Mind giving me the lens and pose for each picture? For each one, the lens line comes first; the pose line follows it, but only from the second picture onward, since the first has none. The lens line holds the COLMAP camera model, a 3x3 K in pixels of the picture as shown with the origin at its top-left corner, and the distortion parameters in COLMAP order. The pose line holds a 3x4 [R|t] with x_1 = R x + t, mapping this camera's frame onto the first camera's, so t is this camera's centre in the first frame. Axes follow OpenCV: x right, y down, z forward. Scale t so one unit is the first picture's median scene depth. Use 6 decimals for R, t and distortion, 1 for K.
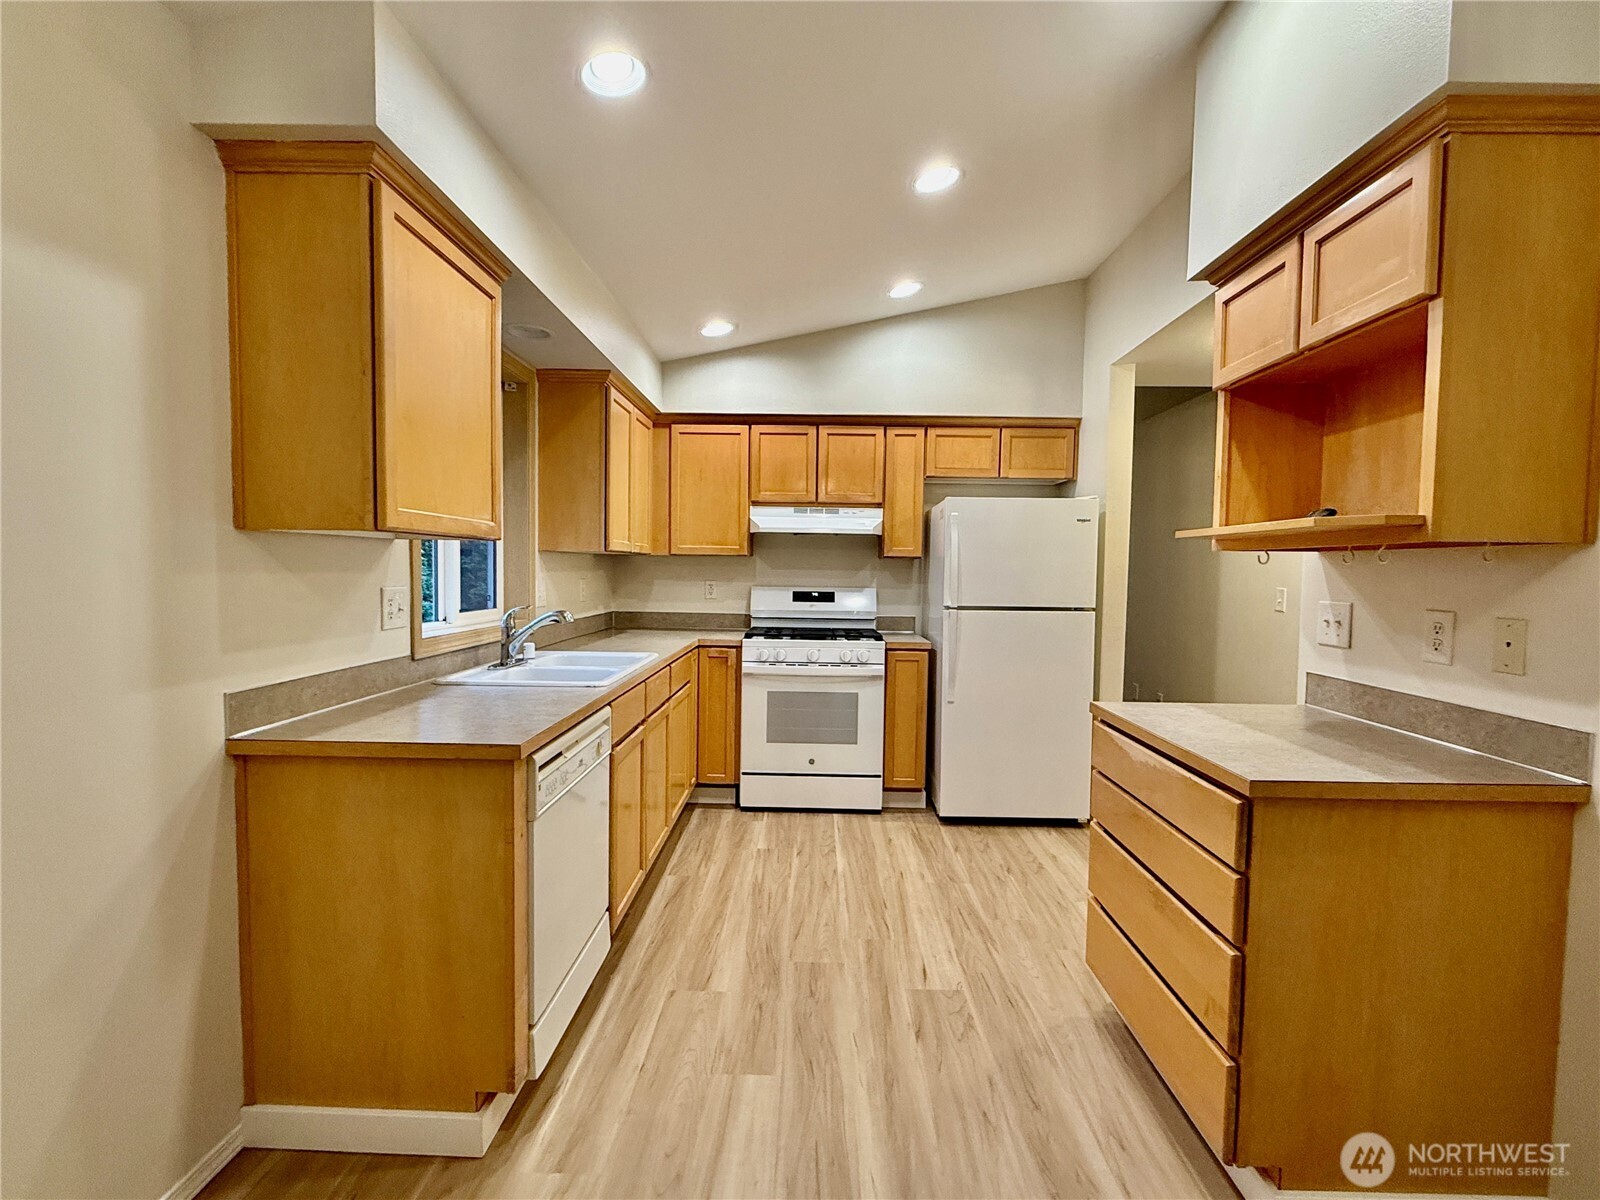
lens RADIAL K [[741.8, 0, 800.2], [0, 741.8, 604.4], [0, 0, 1]] dist [0.002242, -0.000026]
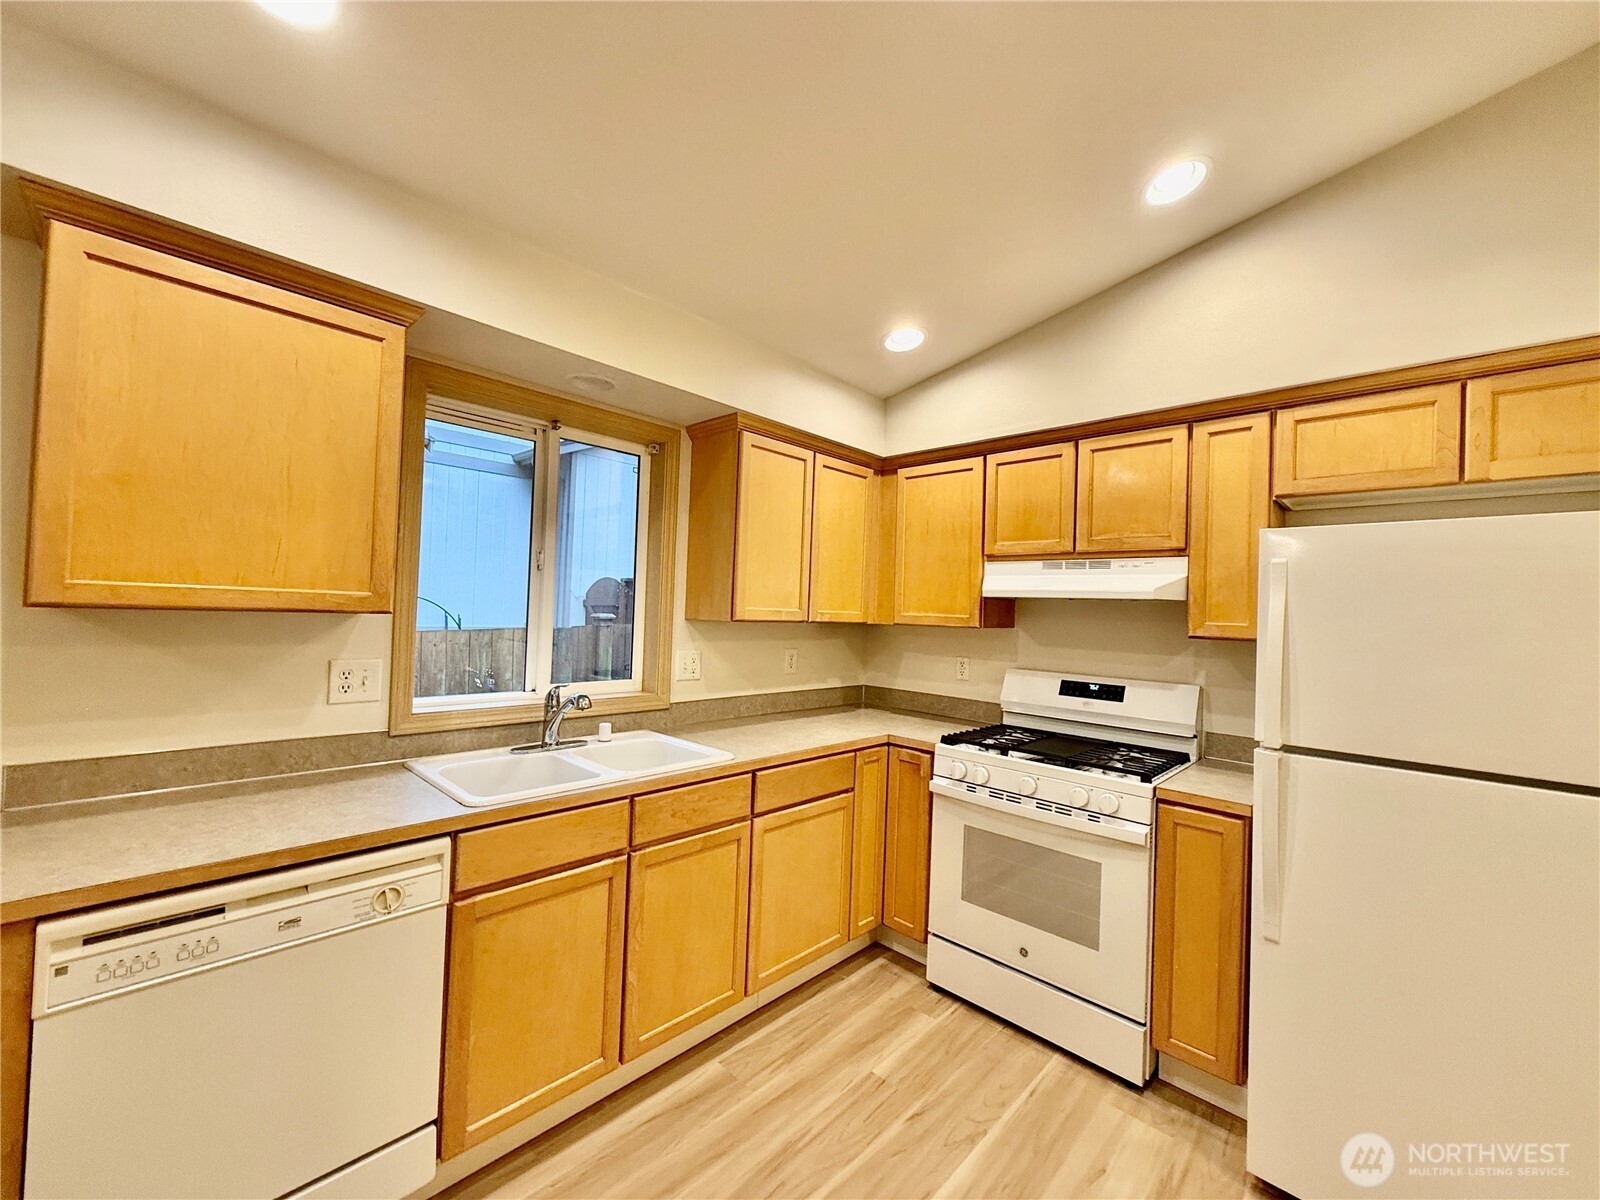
lens RADIAL K [[641.6, 0, 792.6], [0, 641.6, 599.5], [0, 0, 1]] dist [0.002045, 0.000543]
pose [[0.733496, -0.001951, -0.679691, 0.233957], [-0.057787, 0.996196, -0.065221, -0.042214], [0.677233, 0.087117, 0.730593, 0.407307]]
